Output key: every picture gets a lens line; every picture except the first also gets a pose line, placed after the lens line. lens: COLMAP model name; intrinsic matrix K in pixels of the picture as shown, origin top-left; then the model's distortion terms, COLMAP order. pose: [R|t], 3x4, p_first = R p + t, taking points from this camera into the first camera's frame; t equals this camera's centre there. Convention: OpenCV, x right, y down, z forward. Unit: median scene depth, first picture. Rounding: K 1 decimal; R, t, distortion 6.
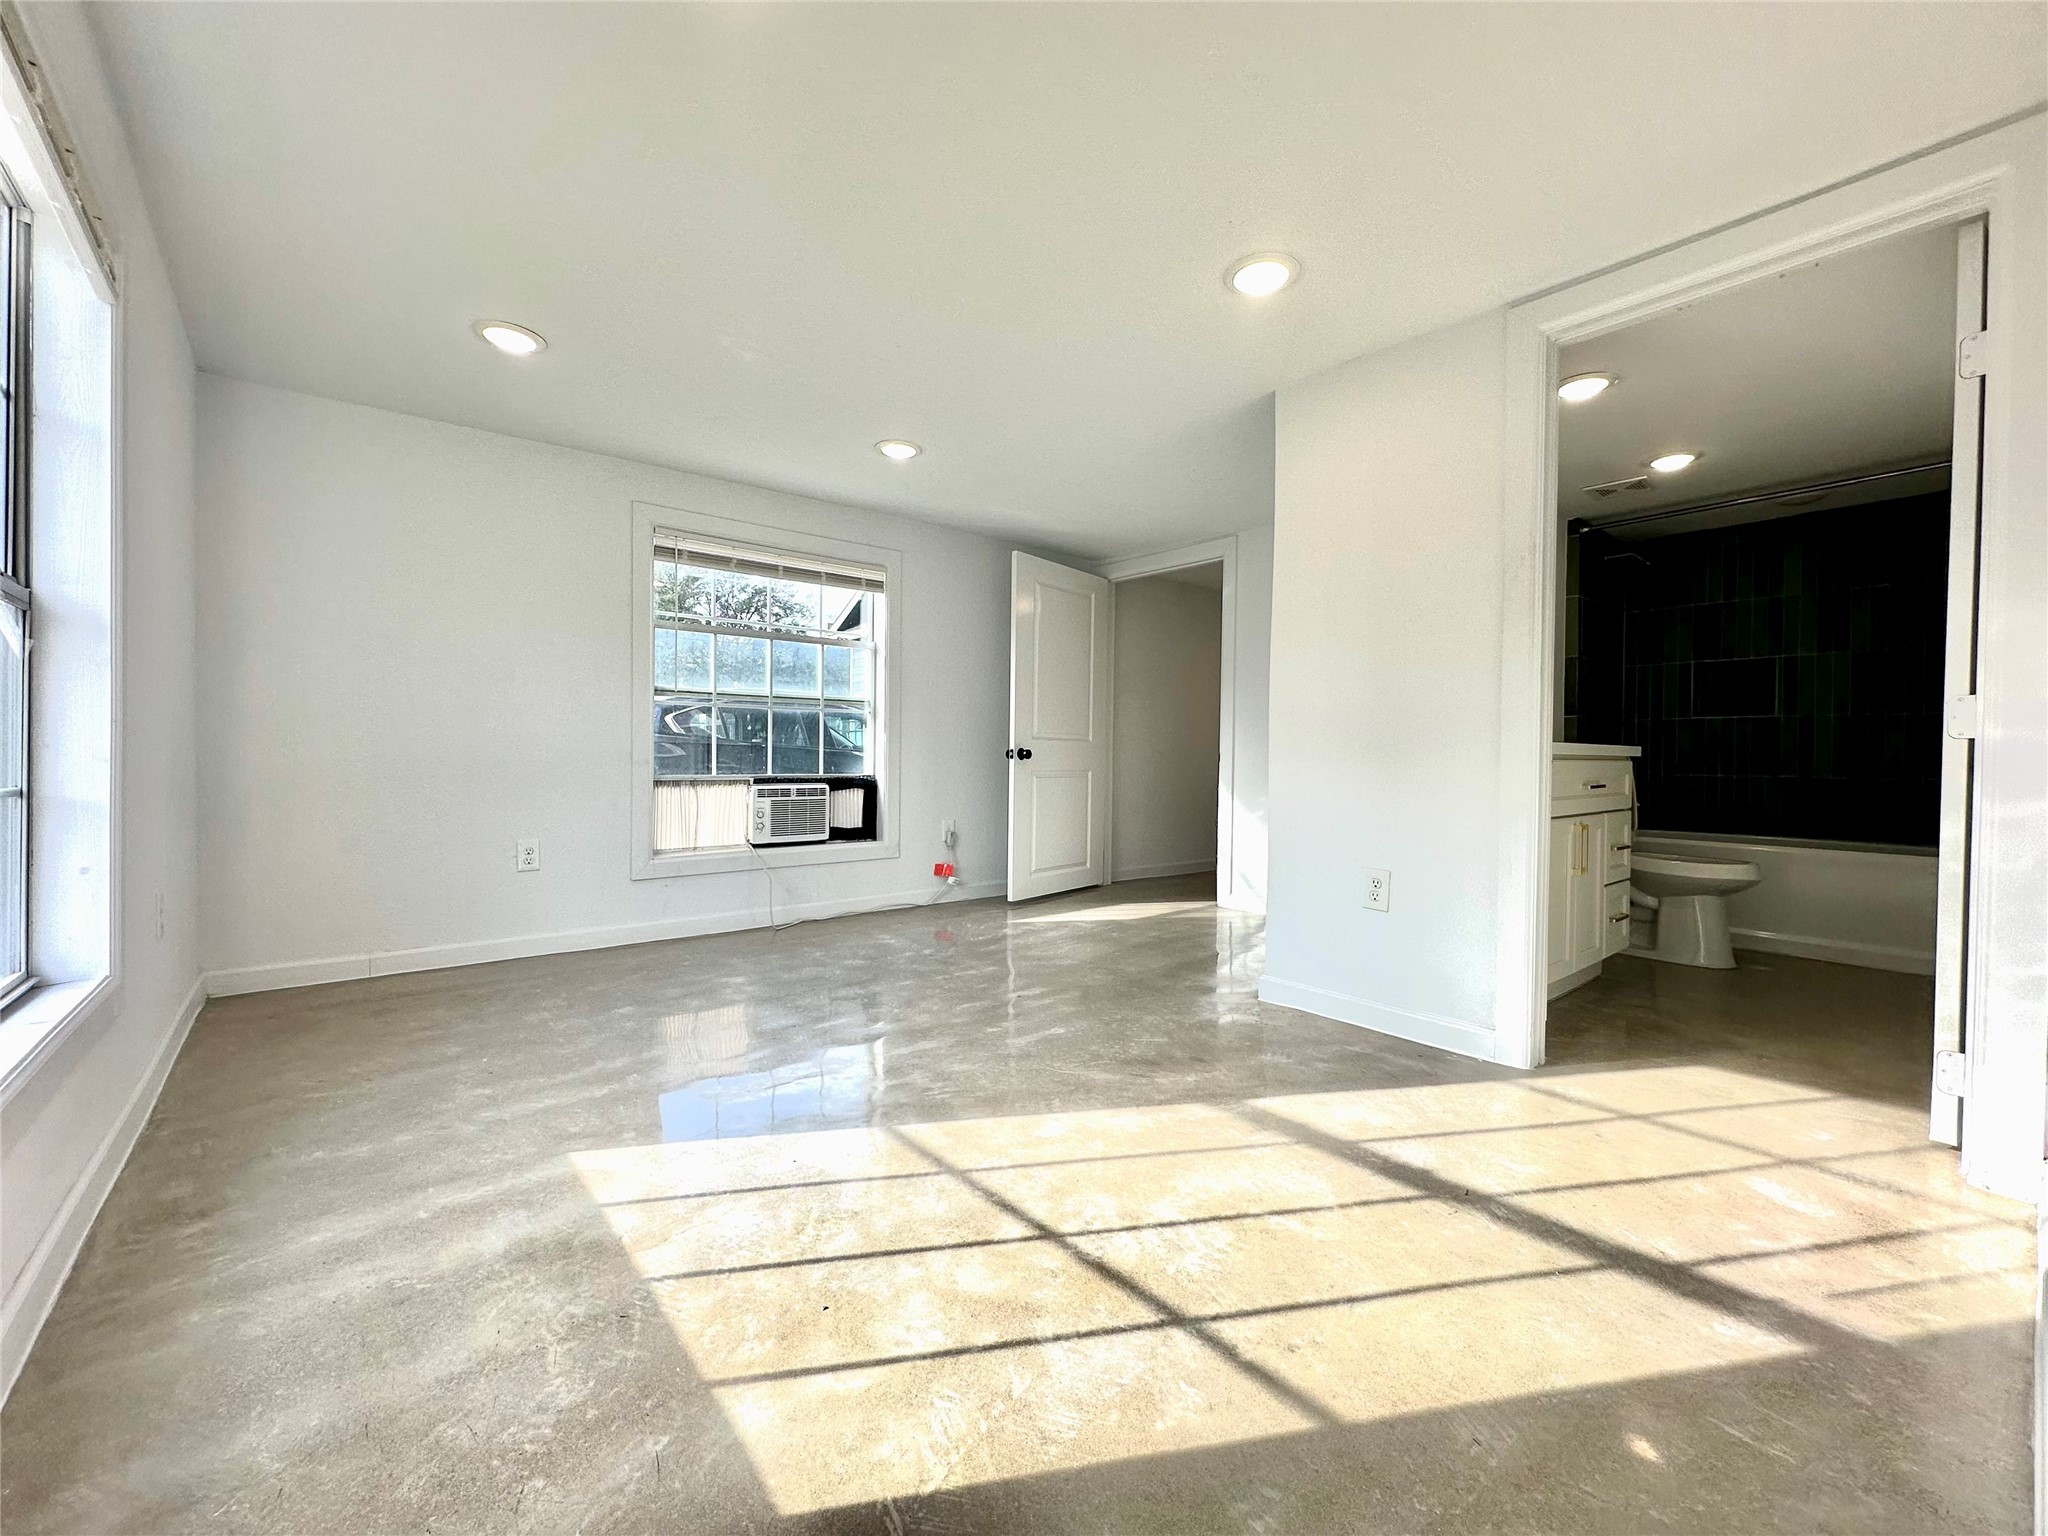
lens RADIAL K [[811.9, 0, 1036.7], [0, 811.9, 771.5], [0, 0, 1]] dist [-0.000085, -0.000310]
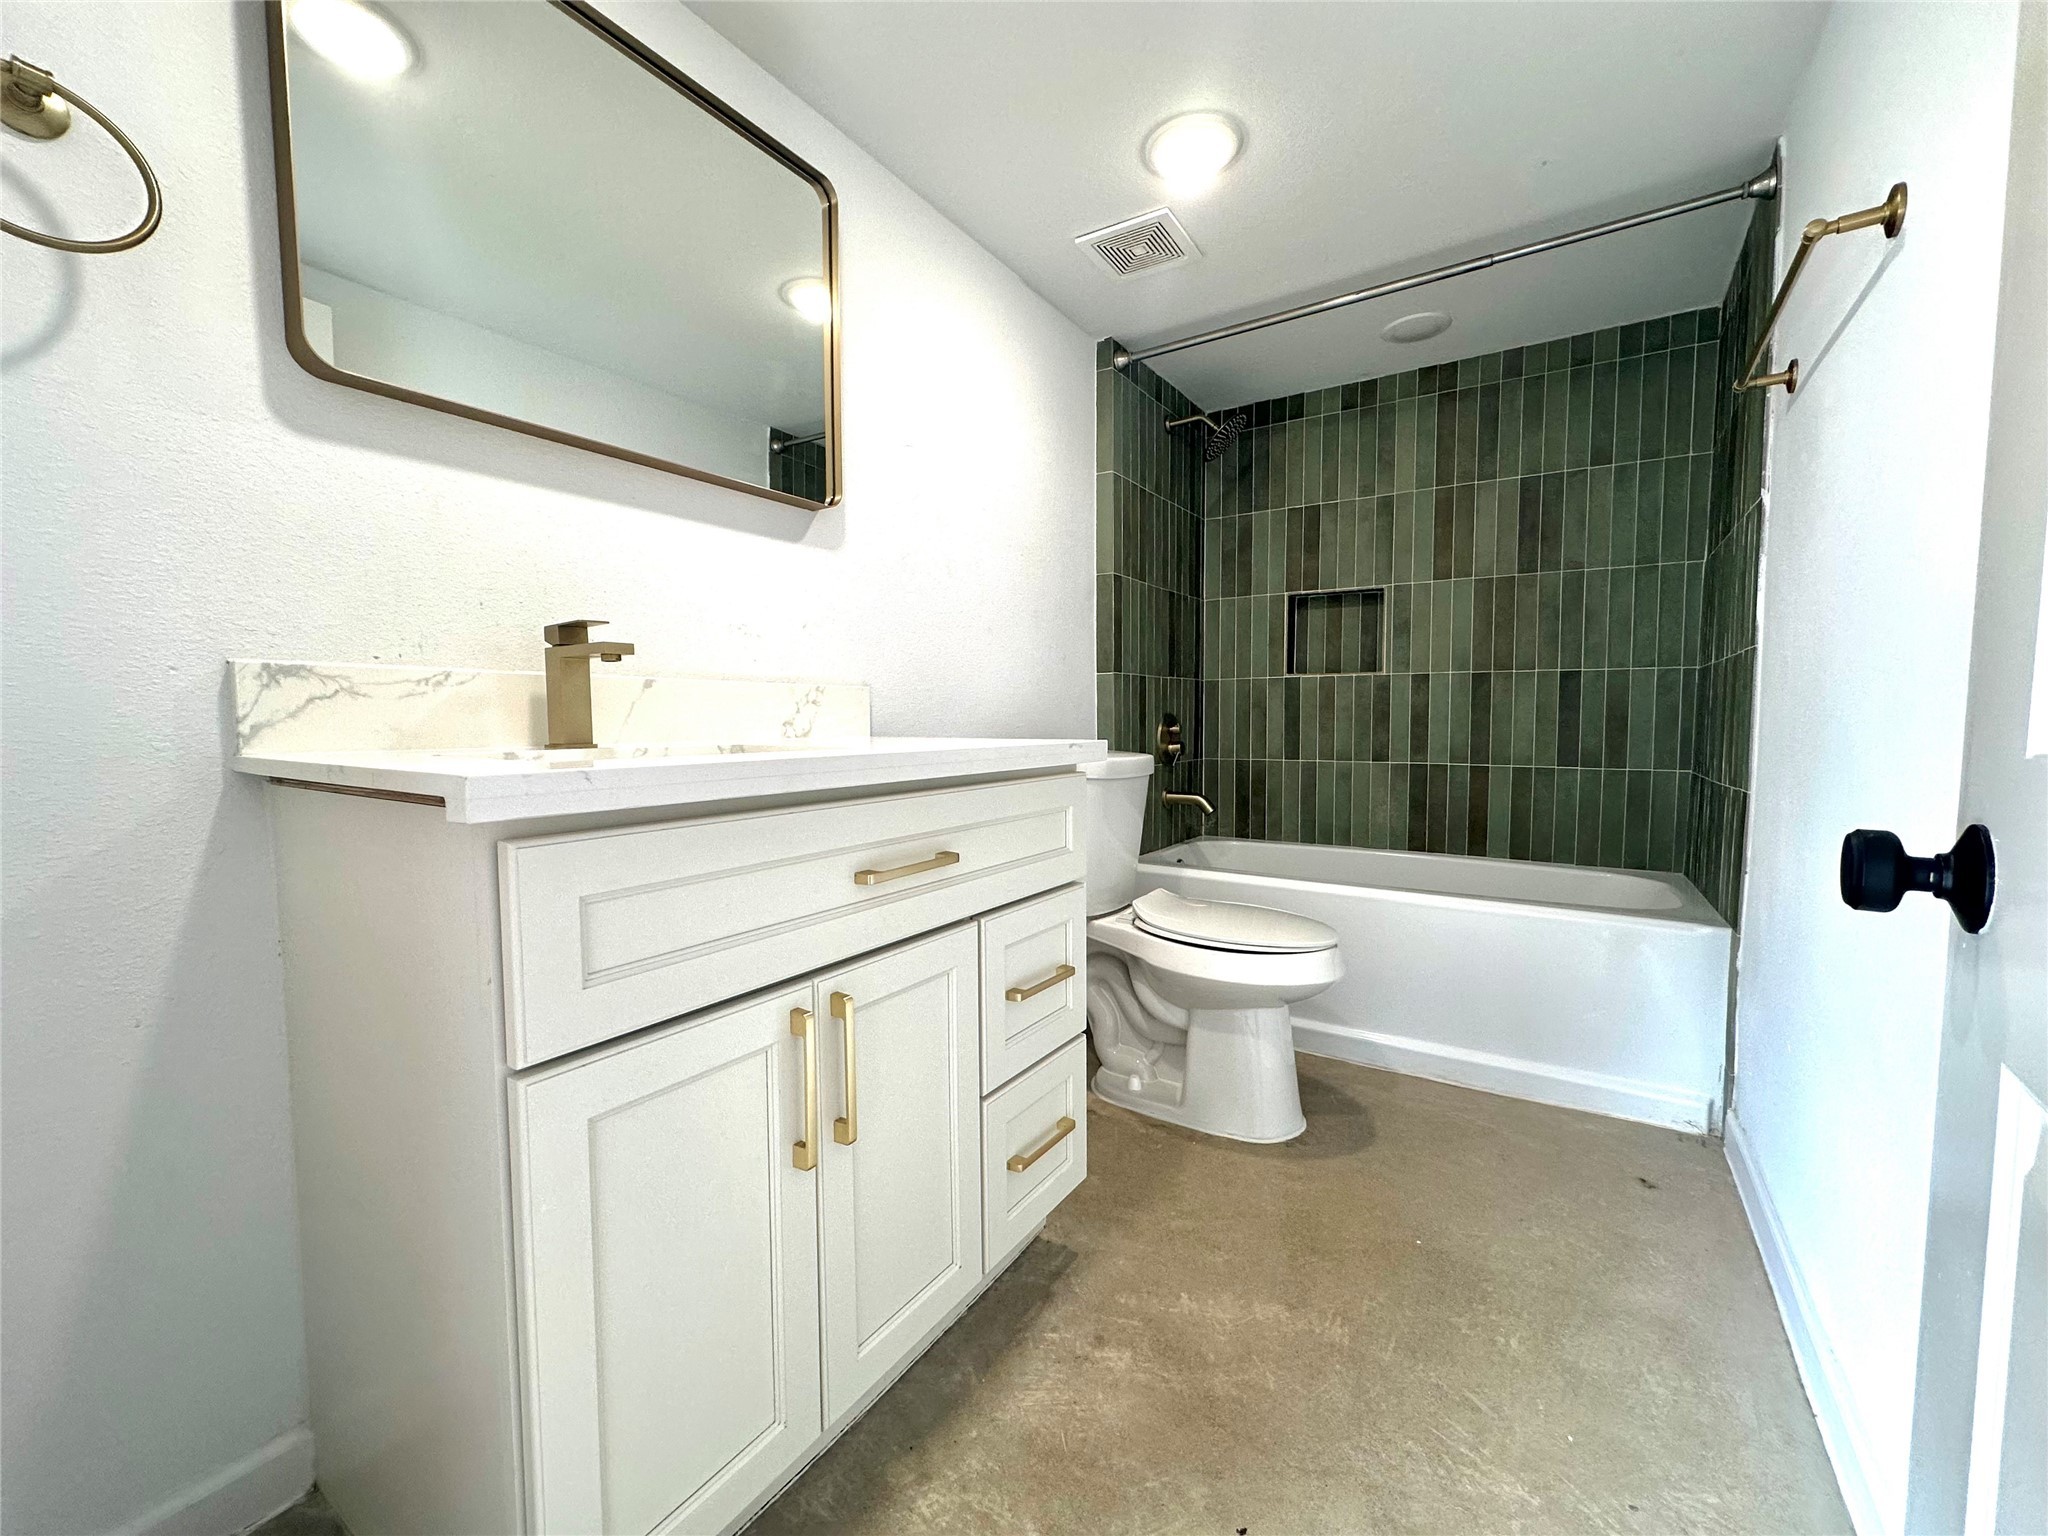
lens RADIAL K [[811.9, 0, 1016.9], [0, 811.9, 762.4], [0, 0, 1]] dist [-0.000085, -0.000310]
pose [[0.960044, -0.026342, 0.278606, 0.505554], [0.015830, 0.999078, 0.039914, -0.029643], [-0.279400, -0.033908, 0.959576, 0.514789]]
